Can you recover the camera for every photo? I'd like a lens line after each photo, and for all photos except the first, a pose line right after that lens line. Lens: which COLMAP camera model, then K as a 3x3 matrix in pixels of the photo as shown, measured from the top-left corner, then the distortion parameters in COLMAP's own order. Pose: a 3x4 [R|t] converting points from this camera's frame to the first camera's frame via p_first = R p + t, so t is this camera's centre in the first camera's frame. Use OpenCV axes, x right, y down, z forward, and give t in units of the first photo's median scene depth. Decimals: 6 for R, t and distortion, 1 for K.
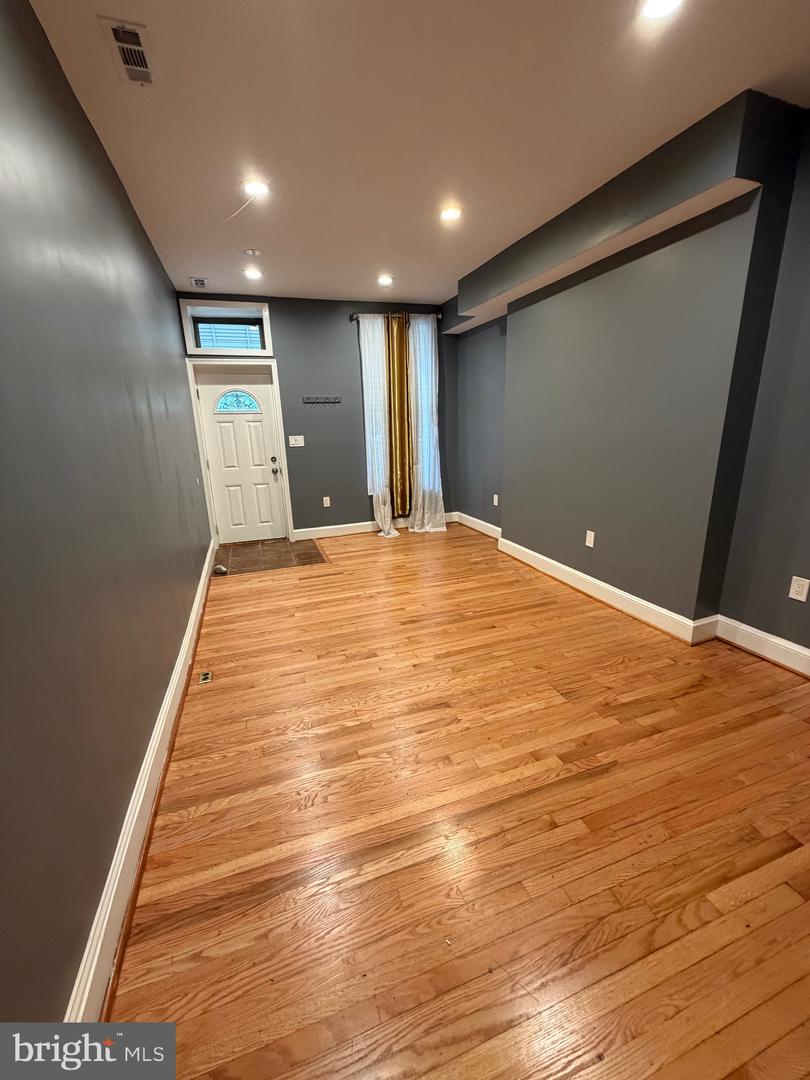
lens RADIAL K [[432.5, 0, 405.9], [0, 432.5, 540.6], [0, 0, 1]] dist [0.001748, 0.000600]
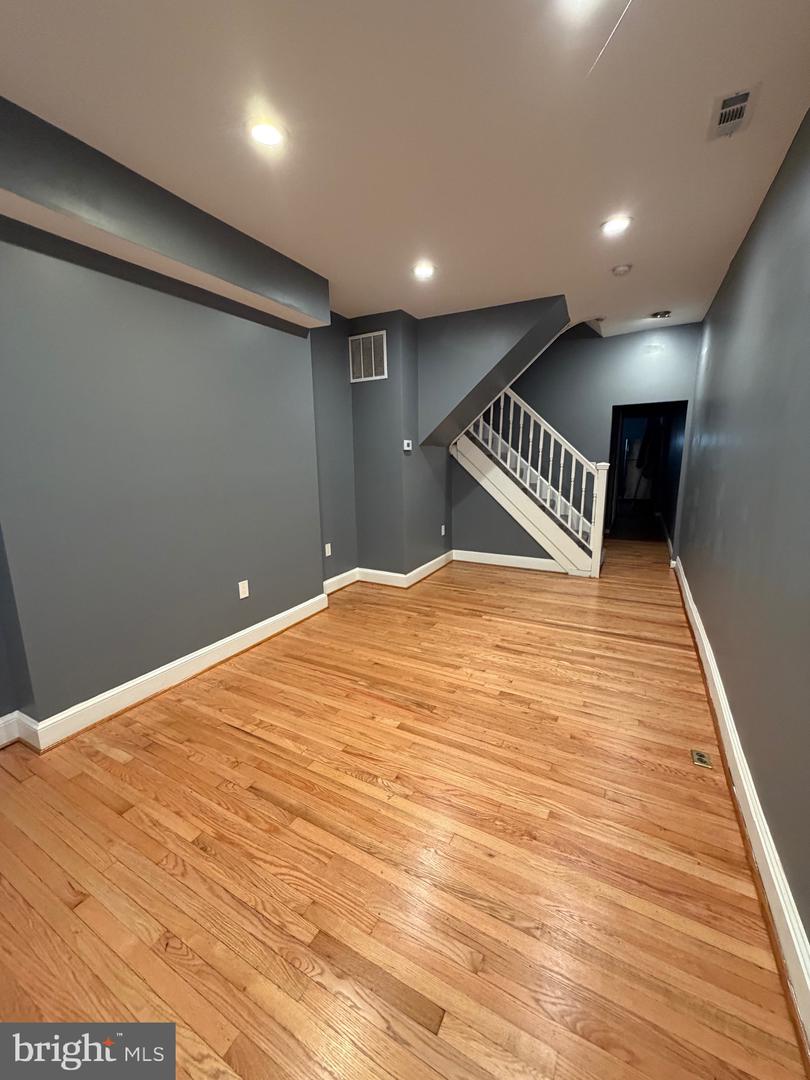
lens RADIAL K [[432.5, 0, 403.8], [0, 432.5, 538.2], [0, 0, 1]] dist [0.001748, 0.000600]
pose [[-0.668404, -0.104887, 0.736366, -0.547641], [0.231713, 0.911379, 0.340143, -0.390852], [-0.706785, 0.397979, -0.584866, 1.445803]]
